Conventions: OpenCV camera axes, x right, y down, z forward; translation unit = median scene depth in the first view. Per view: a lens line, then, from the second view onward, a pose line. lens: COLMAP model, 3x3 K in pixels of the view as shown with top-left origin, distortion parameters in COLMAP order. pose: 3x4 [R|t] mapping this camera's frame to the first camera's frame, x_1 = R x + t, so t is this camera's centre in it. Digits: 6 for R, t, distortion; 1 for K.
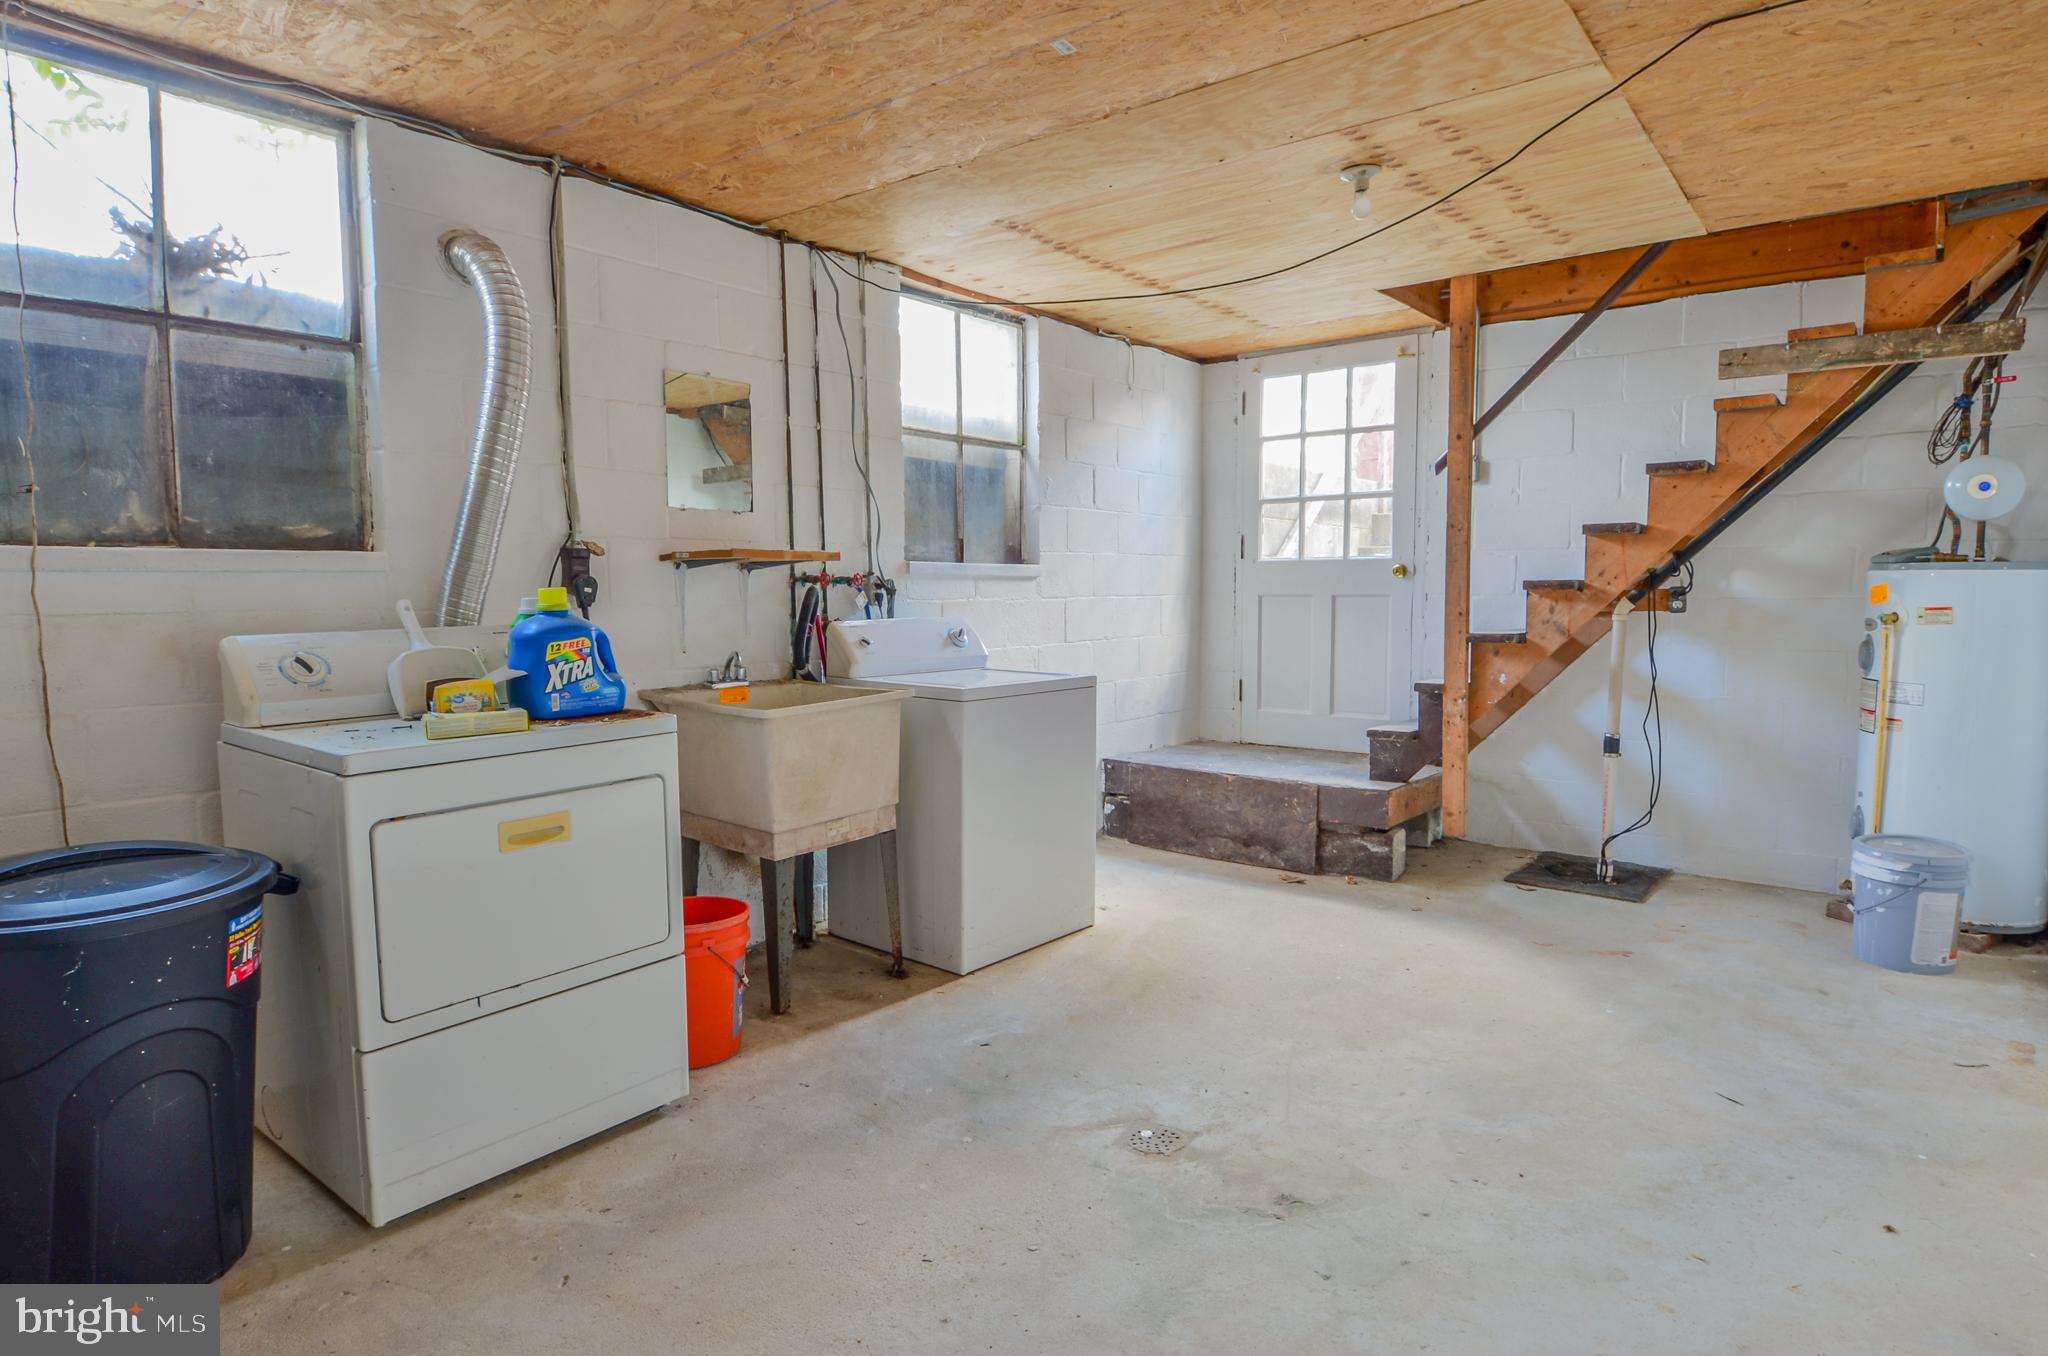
lens RADIAL K [[1091.3, 0, 1030.1], [0, 1091.3, 647.2], [0, 0, 1]] dist [-0.001352, -0.000478]
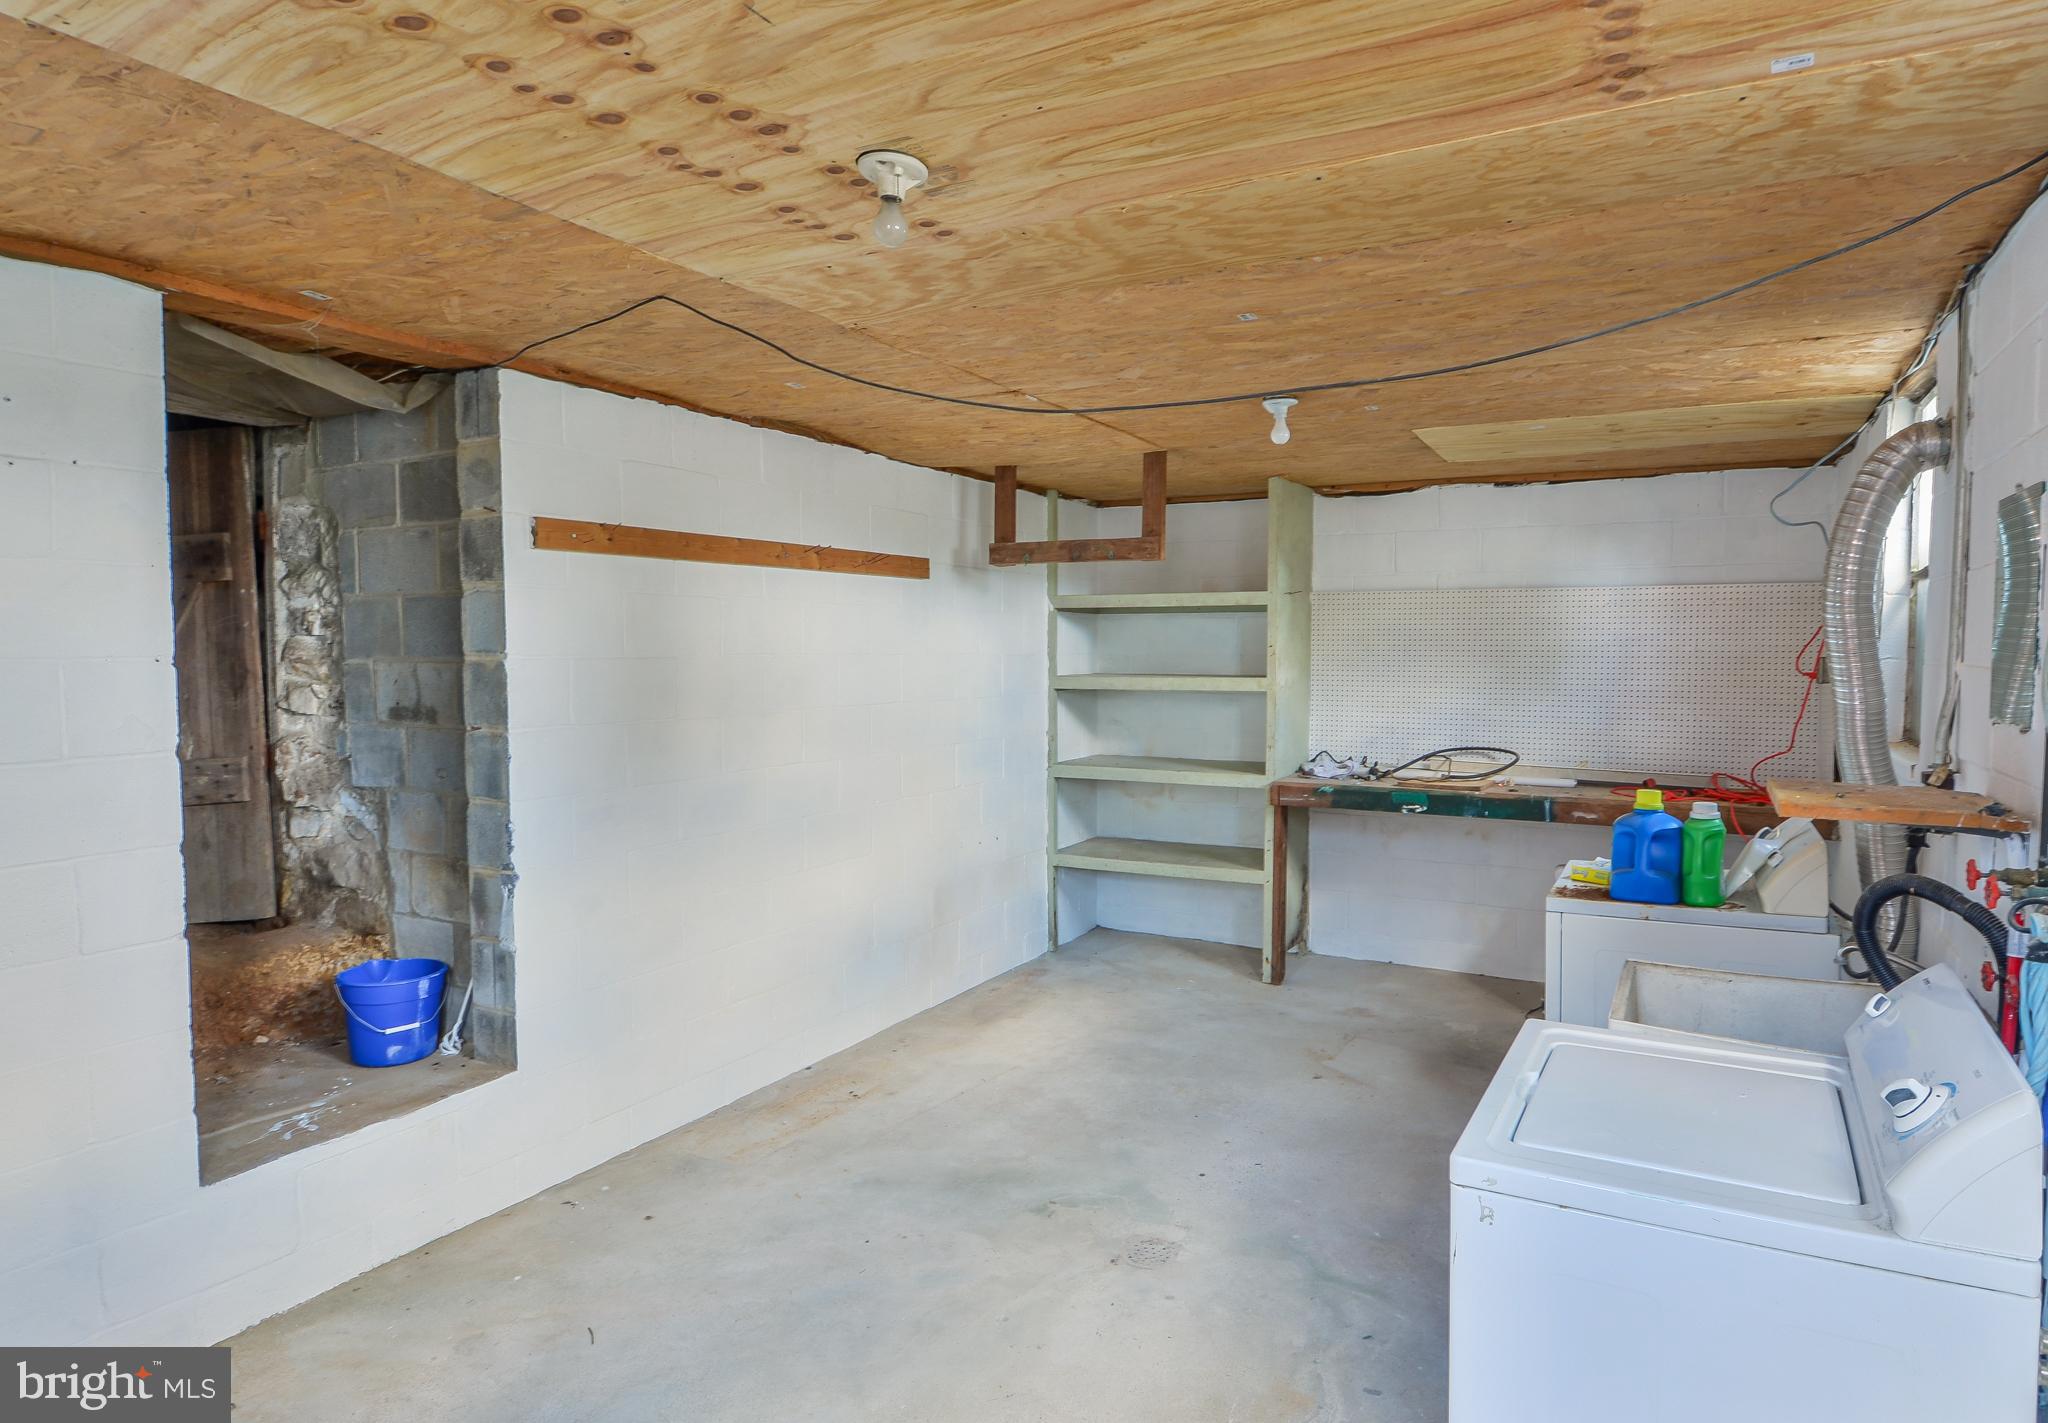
lens RADIAL K [[1234.0, 0, 1024.0], [0, 1234.0, 711.5], [0, 0, 1]] dist [0.000097, 0.000002]
pose [[-0.988180, 0.017157, -0.152332, 0.416999], [-0.002525, 0.991761, 0.128077, -0.285030], [0.153274, 0.126948, -0.979996, 2.085738]]
